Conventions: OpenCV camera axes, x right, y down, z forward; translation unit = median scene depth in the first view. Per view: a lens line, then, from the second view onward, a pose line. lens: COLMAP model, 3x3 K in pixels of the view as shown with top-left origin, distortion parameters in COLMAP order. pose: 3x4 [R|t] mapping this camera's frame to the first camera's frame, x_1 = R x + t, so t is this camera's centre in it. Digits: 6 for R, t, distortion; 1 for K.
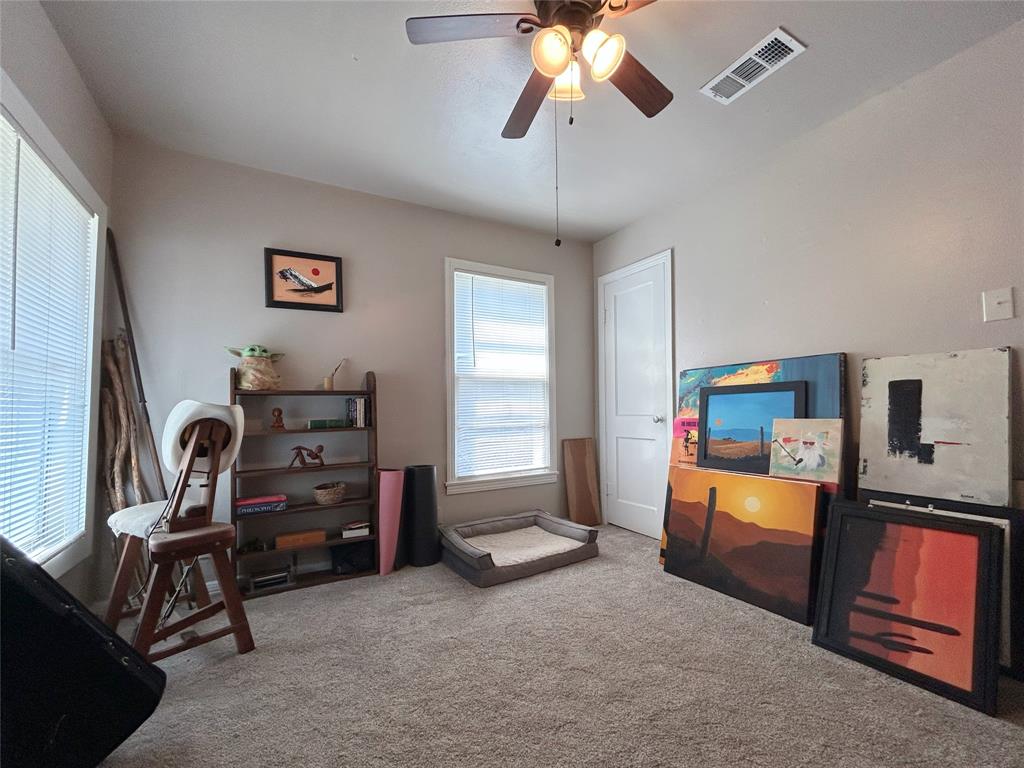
lens RADIAL K [[419.3, 0, 511.5], [0, 419.3, 399.0], [0, 0, 1]] dist [0.001140, 0.001034]
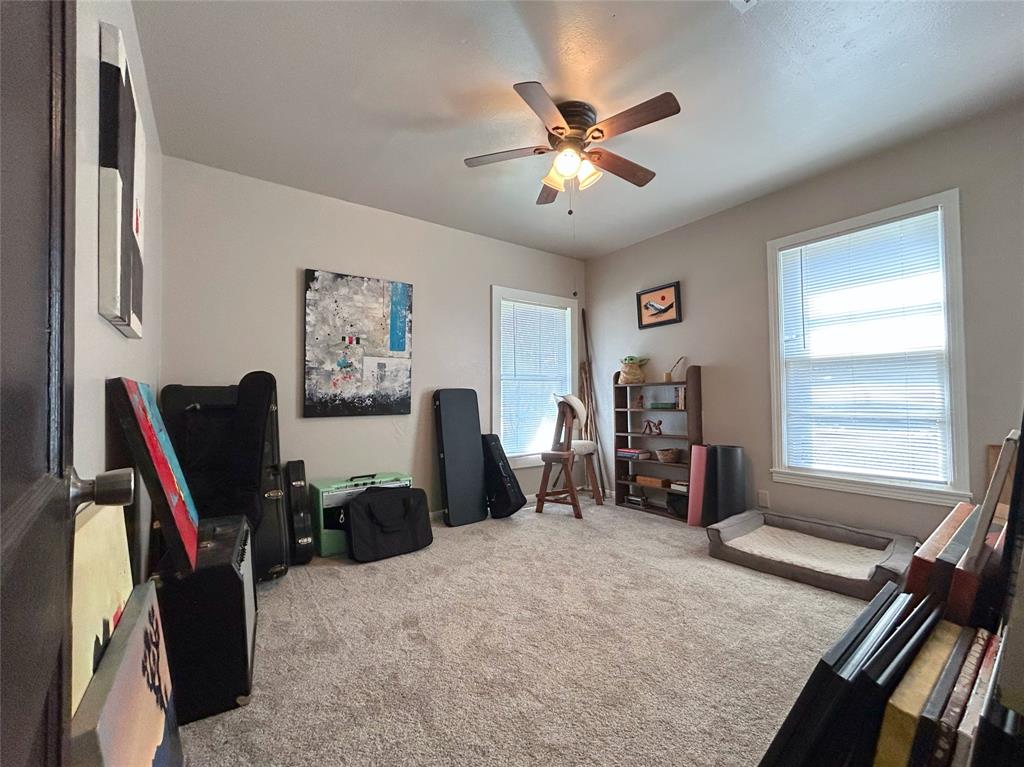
lens RADIAL K [[419.3, 0, 515.3], [0, 419.3, 387.0], [0, 0, 1]] dist [0.001140, 0.001034]
pose [[0.123597, -0.008687, -0.992294, 0.888142], [0.039843, 0.999199, -0.003784, -0.018122], [0.991532, -0.039068, 0.123845, 0.323833]]
